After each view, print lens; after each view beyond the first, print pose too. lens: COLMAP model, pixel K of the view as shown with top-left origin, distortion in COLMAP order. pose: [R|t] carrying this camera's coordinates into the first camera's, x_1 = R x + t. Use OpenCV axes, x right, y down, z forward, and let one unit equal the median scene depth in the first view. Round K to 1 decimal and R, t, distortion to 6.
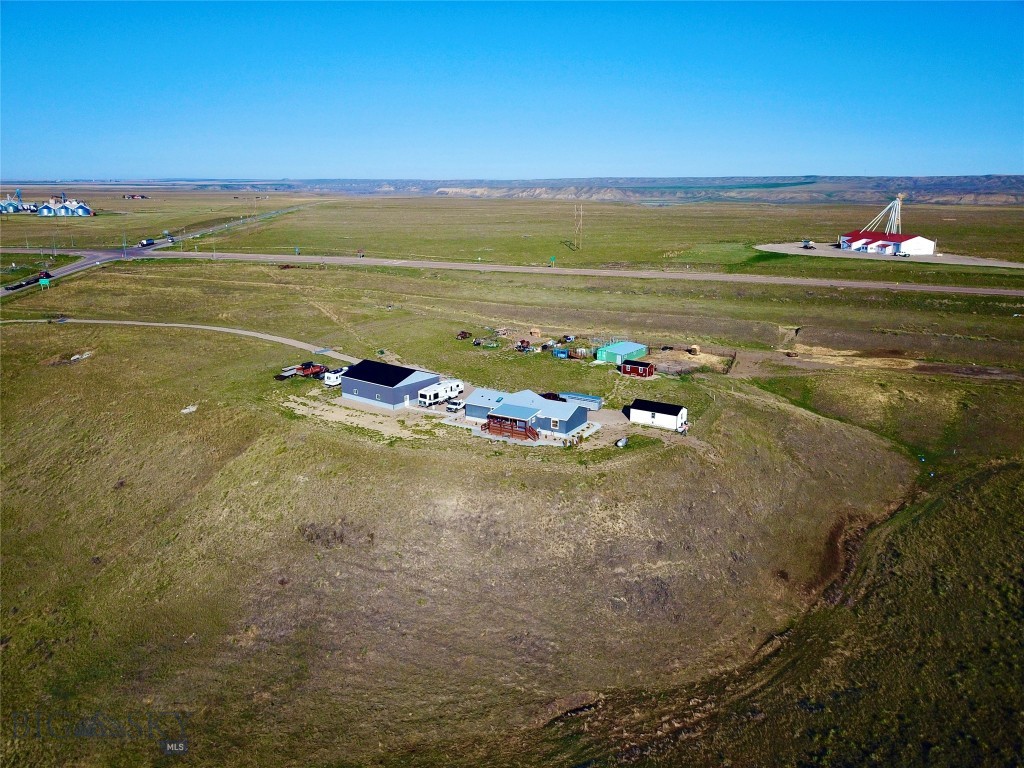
lens RADIAL K [[780.2, 0, 508.5], [0, 780.2, 389.2], [0, 0, 1]] dist [0.027039, -0.038234]
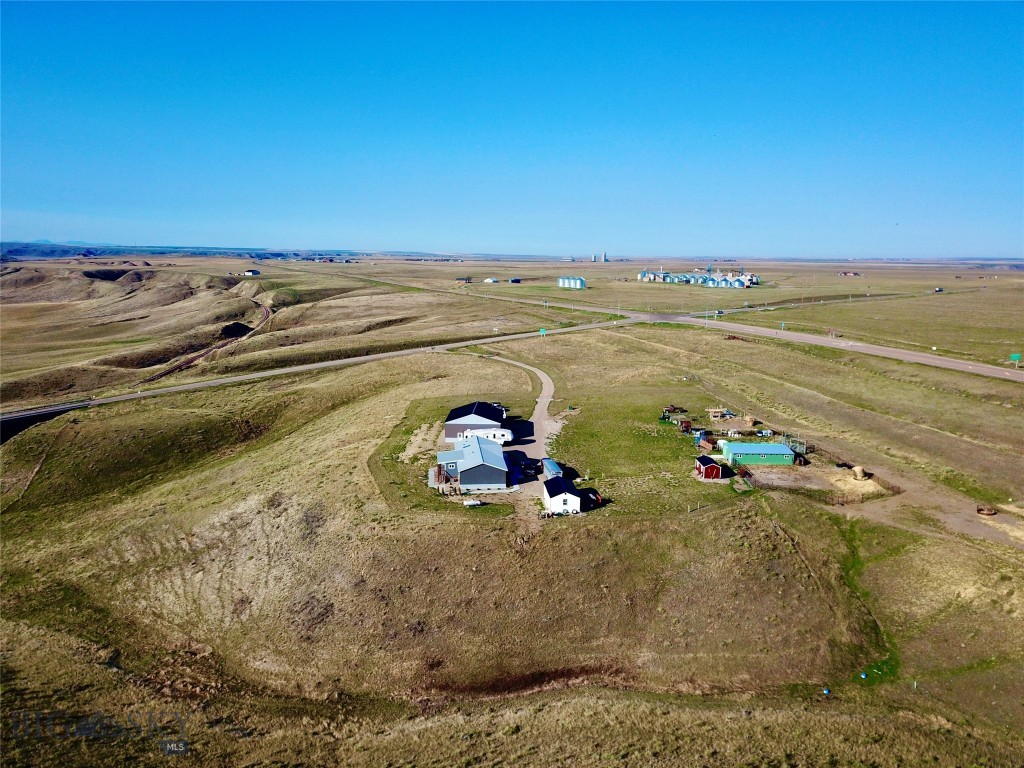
lens RADIAL K [[780.2, 0, 508.5], [0, 780.2, 389.2], [0, 0, 1]] dist [0.027039, -0.038234]
pose [[0.594272, 0.140238, -0.791943, 0.822704], [-0.215454, 0.976449, 0.011234, -0.084340], [0.774867, 0.163952, 0.610492, 0.335294]]
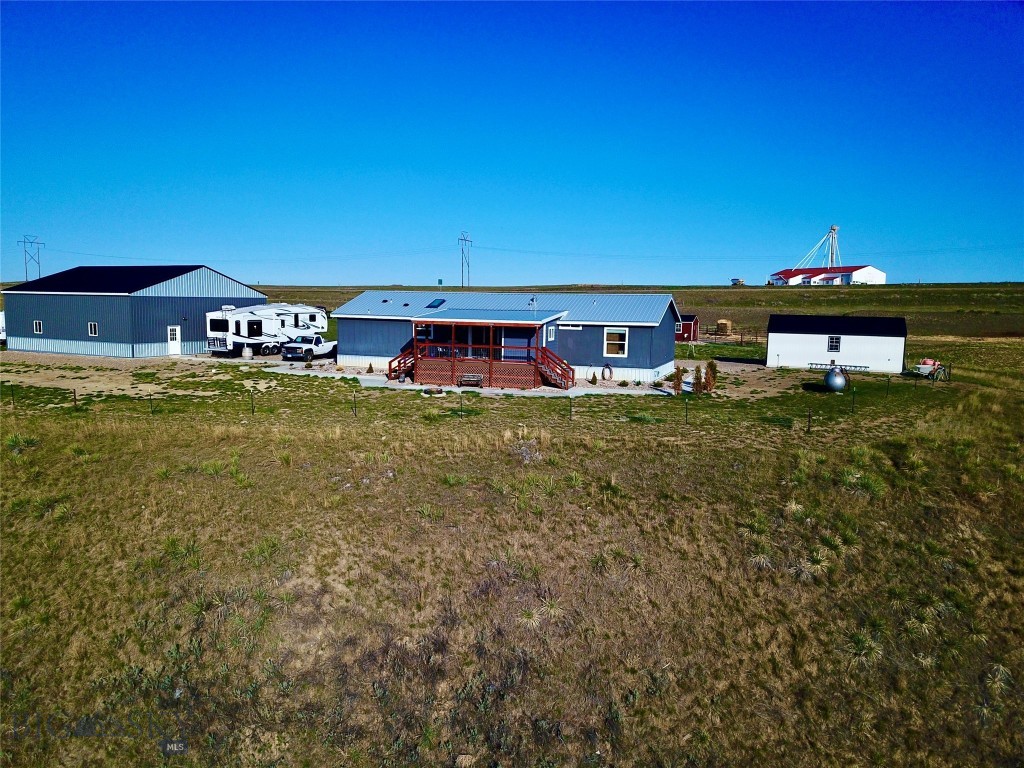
lens RADIAL K [[780.2, 0, 508.5], [0, 780.2, 389.2], [0, 0, 1]] dist [0.027039, -0.038234]
pose [[0.981709, -0.004556, 0.190334, -0.043584], [0.032208, 0.989279, -0.142441, 0.097371], [-0.187645, 0.145966, 0.971331, 0.604462]]
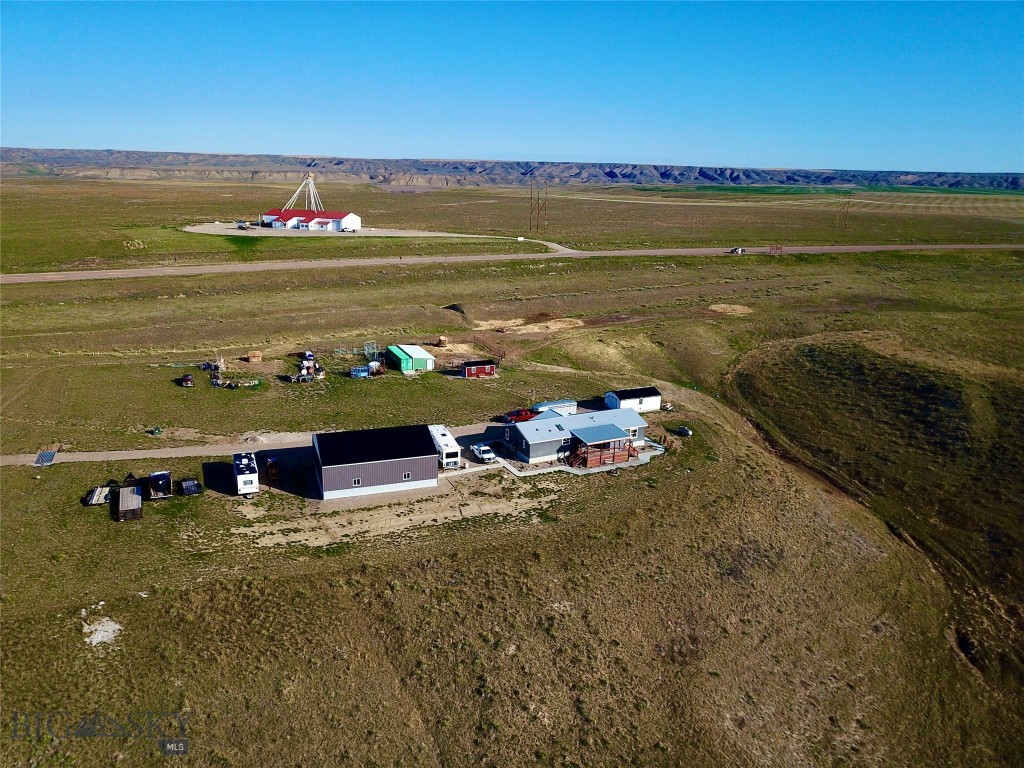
lens RADIAL K [[780.2, 0, 508.5], [0, 780.2, 389.2], [0, 0, 1]] dist [0.027039, -0.038234]
pose [[0.527461, -0.222837, 0.819835, -0.667023], [0.196729, 0.970797, 0.137300, -0.141358], [-0.826488, 0.088865, 0.555896, 0.535285]]
